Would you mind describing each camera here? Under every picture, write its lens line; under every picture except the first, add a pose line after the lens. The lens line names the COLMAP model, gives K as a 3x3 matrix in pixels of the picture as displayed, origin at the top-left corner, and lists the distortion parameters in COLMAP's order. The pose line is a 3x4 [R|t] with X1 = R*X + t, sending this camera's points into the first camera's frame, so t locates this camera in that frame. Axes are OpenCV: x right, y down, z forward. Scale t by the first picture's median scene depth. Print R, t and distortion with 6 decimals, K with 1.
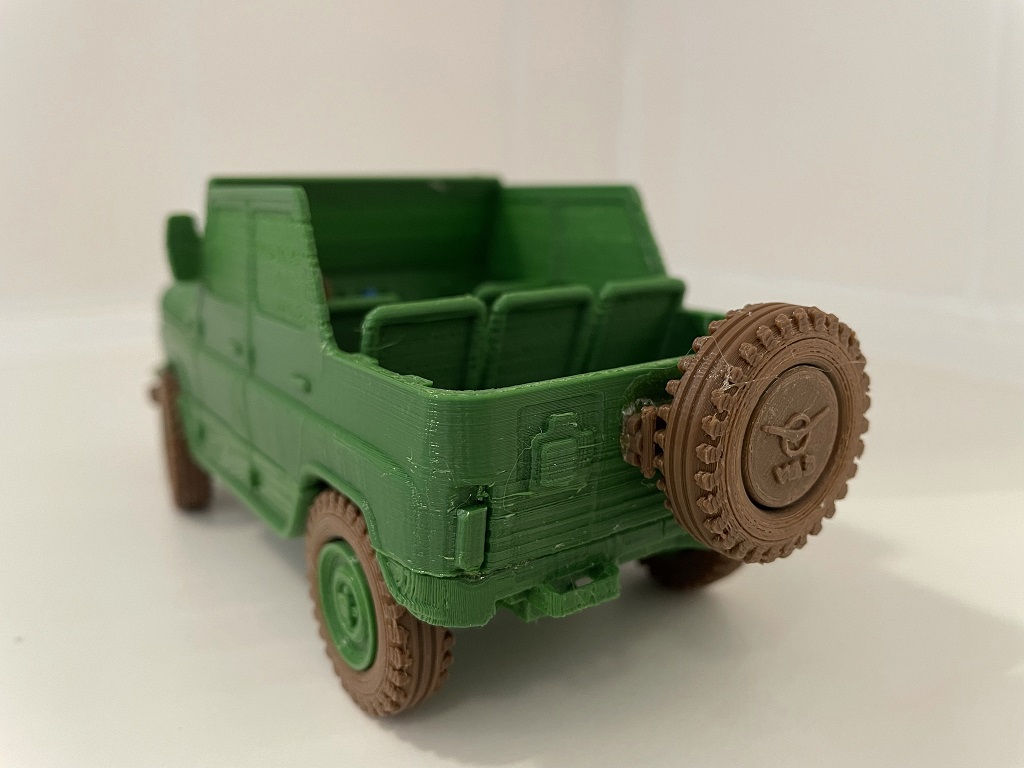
lens RADIAL K [[814.7, 0, 512.0], [0, 814.7, 384.0], [0, 0, 1]] dist [0.074268, -0.002193]
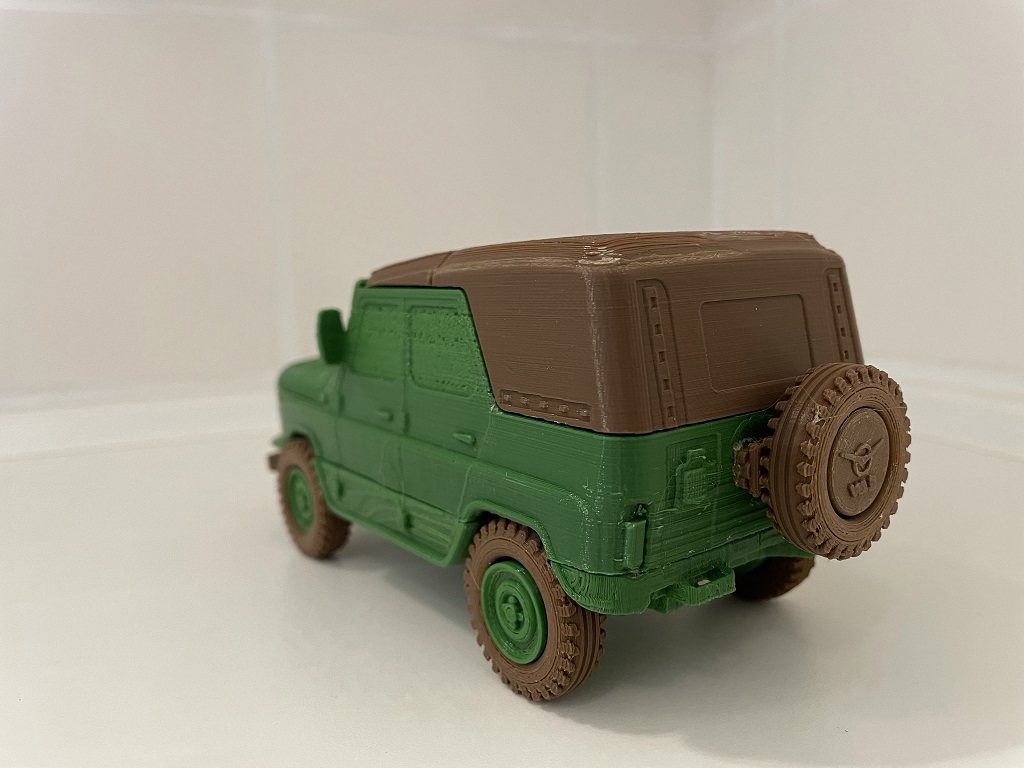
lens RADIAL K [[812.9, 0, 512.0], [0, 812.9, 384.0], [0, 0, 1]] dist [-0.002129, -0.002551]
pose [[0.999123, -0.034124, 0.024269, -0.254983], [0.036188, 0.995249, -0.090387, 0.036962], [-0.021069, 0.091186, 0.995611, -0.325711]]
